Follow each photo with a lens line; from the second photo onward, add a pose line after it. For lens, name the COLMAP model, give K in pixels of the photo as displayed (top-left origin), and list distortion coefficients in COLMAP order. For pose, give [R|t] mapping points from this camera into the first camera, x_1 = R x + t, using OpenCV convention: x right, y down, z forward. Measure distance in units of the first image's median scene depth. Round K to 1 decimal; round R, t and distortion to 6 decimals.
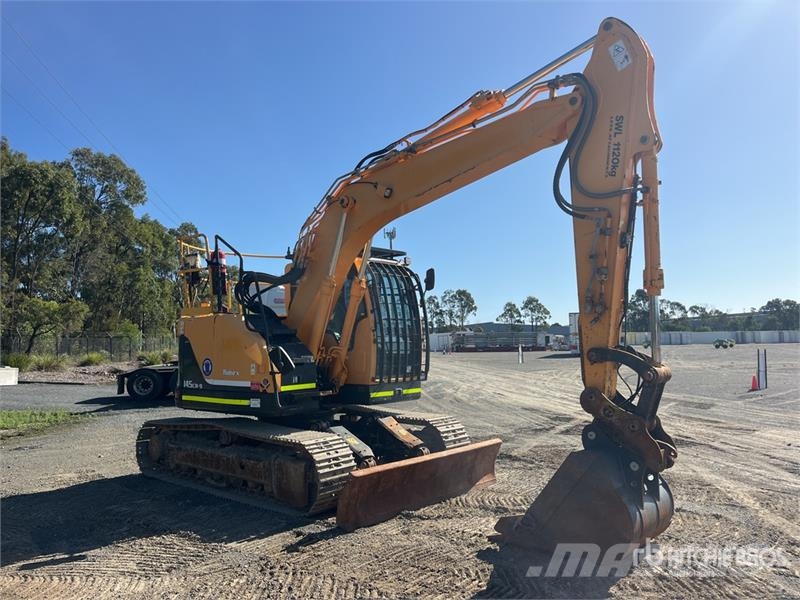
lens RADIAL K [[602.0, 0, 405.1], [0, 602.0, 300.0], [0, 0, 1]] dist [0.056017, -0.044666]
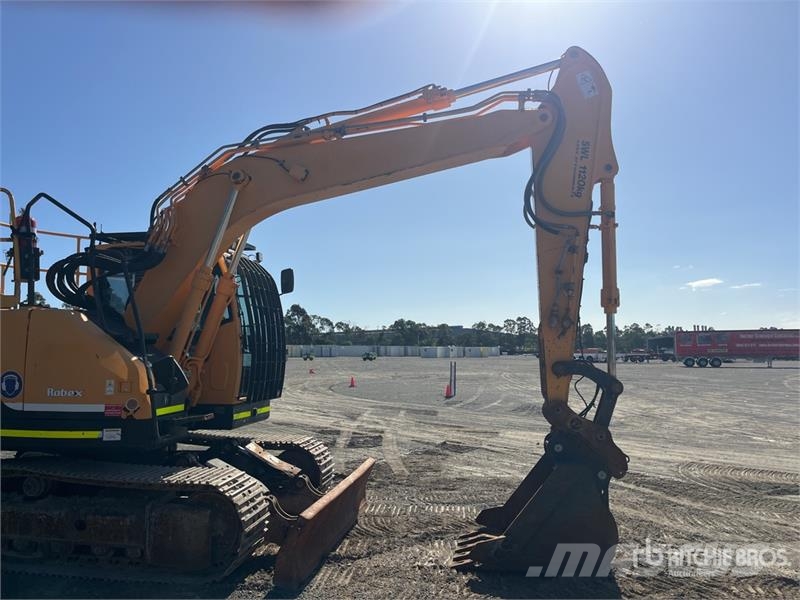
lens RADIAL K [[601.4, 0, 399.2], [0, 601.4, 299.1], [0, 0, 1]] dist [0.076474, -0.107522]
pose [[0.848708, 0.062152, 0.525198, -0.307353], [-0.051342, 0.998063, -0.035144, 0.016339], [-0.526364, 0.002862, 0.850254, 0.184740]]
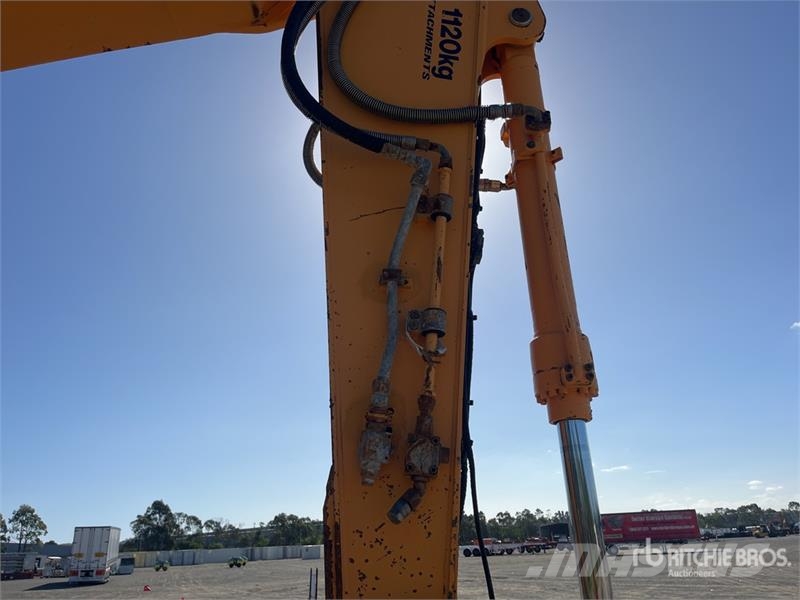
lens RADIAL K [[601.4, 0, 398.7], [0, 601.4, 289.7], [0, 0, 1]] dist [0.076474, -0.107522]
pose [[0.744065, 0.245429, 0.621395, 0.087581], [-0.015873, 0.936314, -0.350806, 0.026268], [-0.667918, 0.251159, 0.700574, 0.536183]]
